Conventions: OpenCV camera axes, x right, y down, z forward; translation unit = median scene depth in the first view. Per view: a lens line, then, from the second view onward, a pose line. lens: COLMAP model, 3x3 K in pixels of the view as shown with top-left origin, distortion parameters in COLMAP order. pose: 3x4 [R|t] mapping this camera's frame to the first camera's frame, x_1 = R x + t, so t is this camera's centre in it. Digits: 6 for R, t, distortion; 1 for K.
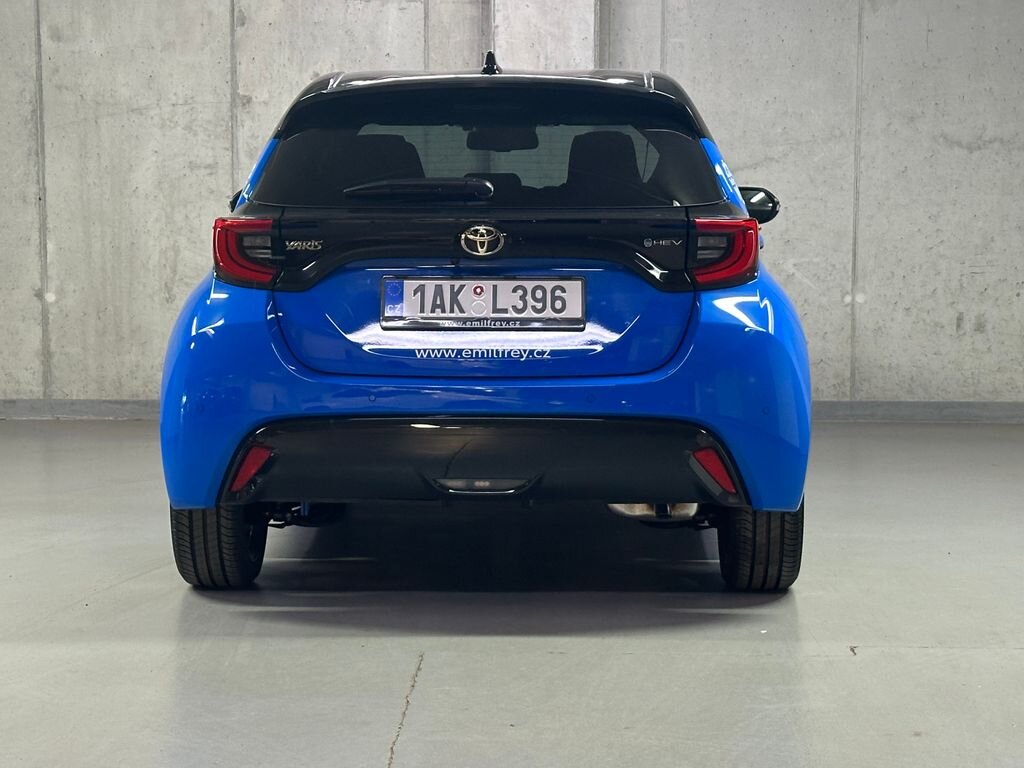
lens RADIAL K [[2132.8, 0, 512.0], [0, 2132.8, 384.0], [0, 0, 1]] dist [0.139482, -0.019067]
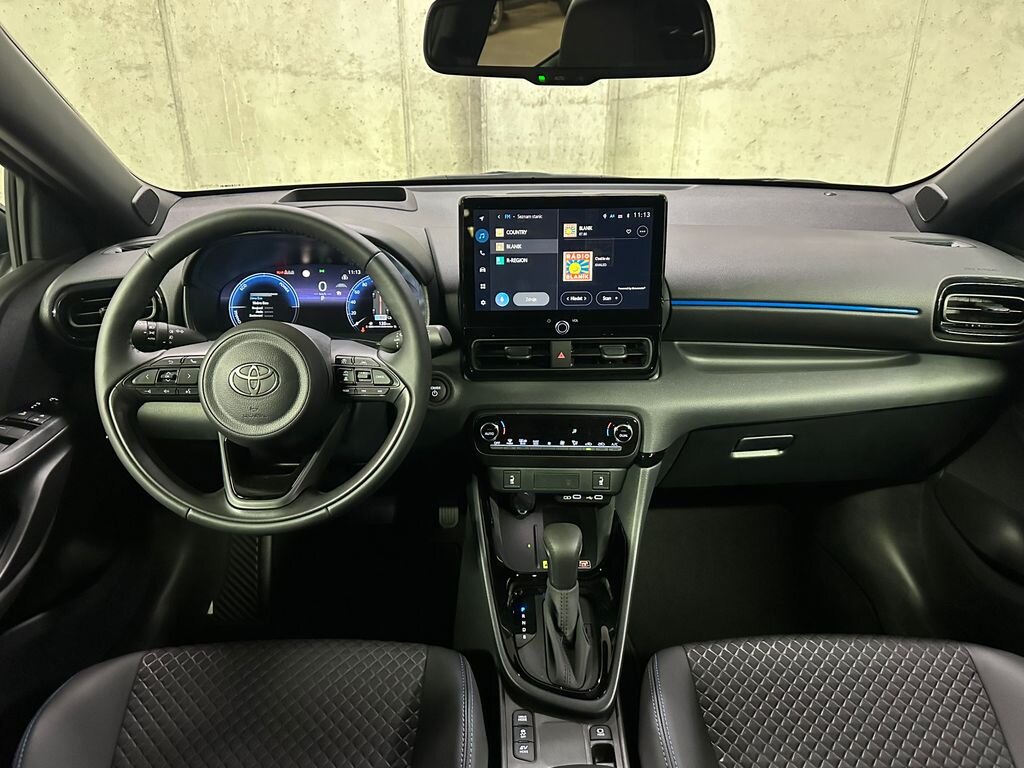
lens RADIAL K [[757.2, 0, 512.0], [0, 757.2, 384.0], [0, 0, 1]] dist [0.003031, -0.015831]
pose [[0.999174, -0.017541, 0.036643, -0.010730], [0.005093, 0.948951, 0.315382, -0.077299], [-0.040304, -0.314935, 0.948257, 0.682935]]
